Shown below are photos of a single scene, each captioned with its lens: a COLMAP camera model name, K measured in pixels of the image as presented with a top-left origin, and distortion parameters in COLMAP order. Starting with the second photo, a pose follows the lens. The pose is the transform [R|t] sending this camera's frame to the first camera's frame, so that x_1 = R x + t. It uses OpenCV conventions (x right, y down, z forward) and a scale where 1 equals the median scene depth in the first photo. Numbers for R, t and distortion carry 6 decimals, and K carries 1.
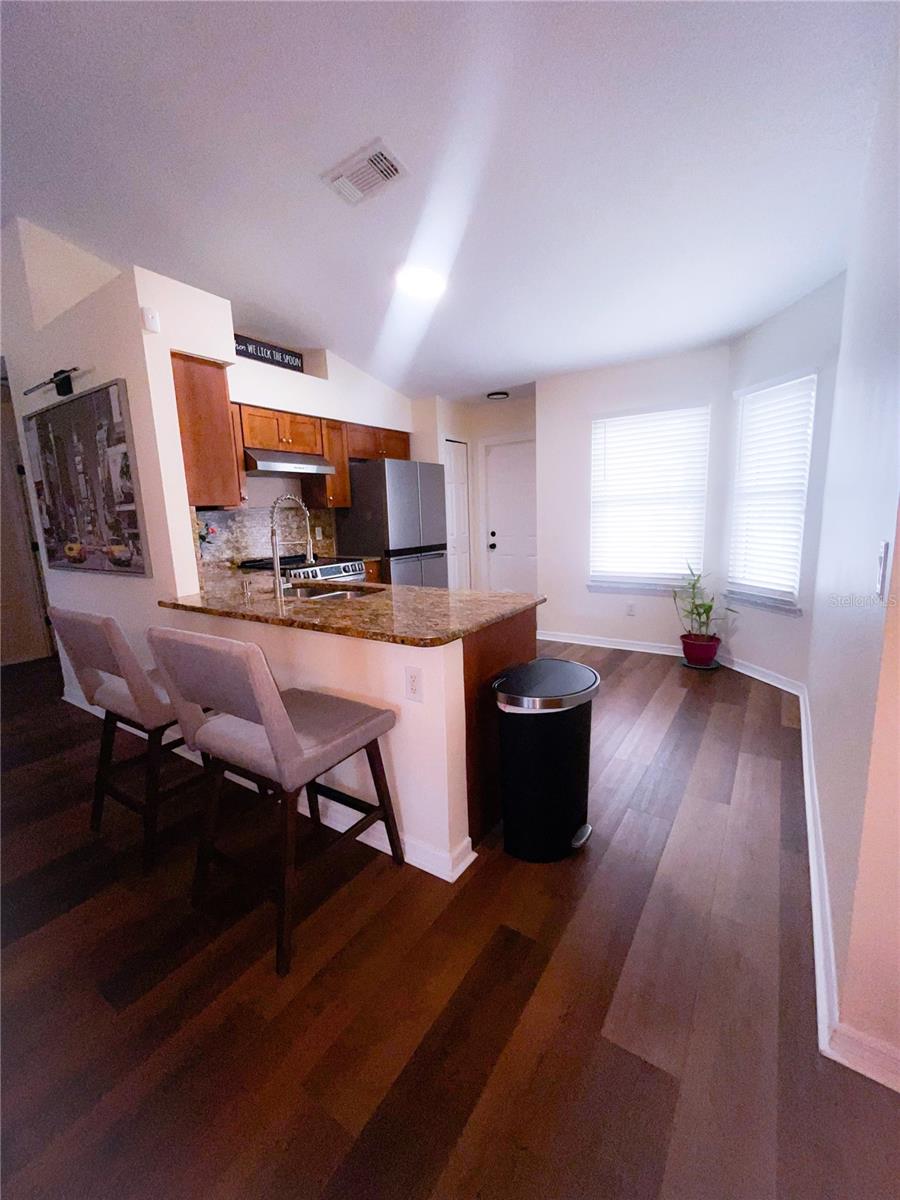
lens RADIAL K [[490.3, 0, 445.4], [0, 490.3, 595.9], [0, 0, 1]] dist [0.003309, 0.000204]
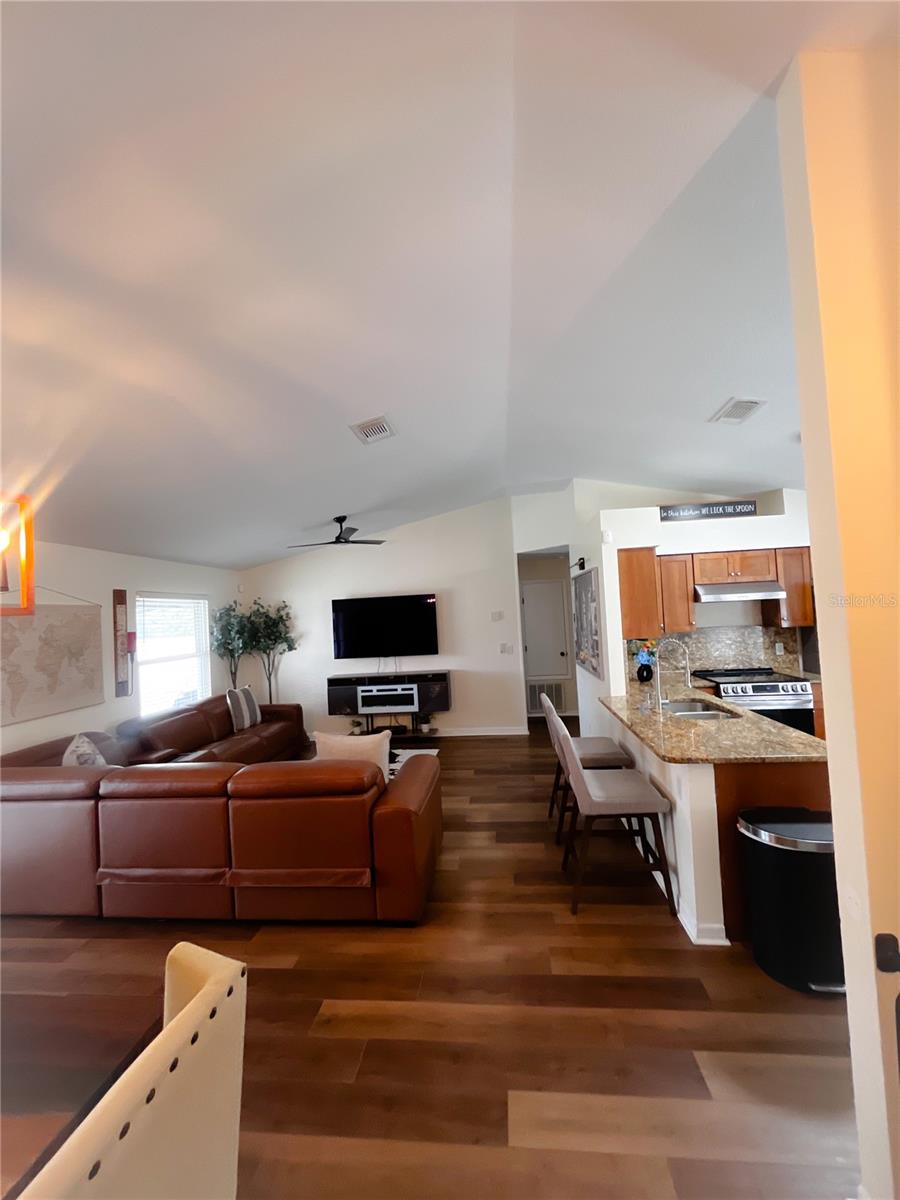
lens RADIAL K [[490.3, 0, 451.3], [0, 490.3, 600.6], [0, 0, 1]] dist [0.003309, 0.000204]
pose [[0.472371, -0.009622, -0.881347, 0.523168], [-0.112945, 0.991036, -0.071353, -0.111555], [0.874133, 0.133249, 0.467050, -0.210578]]
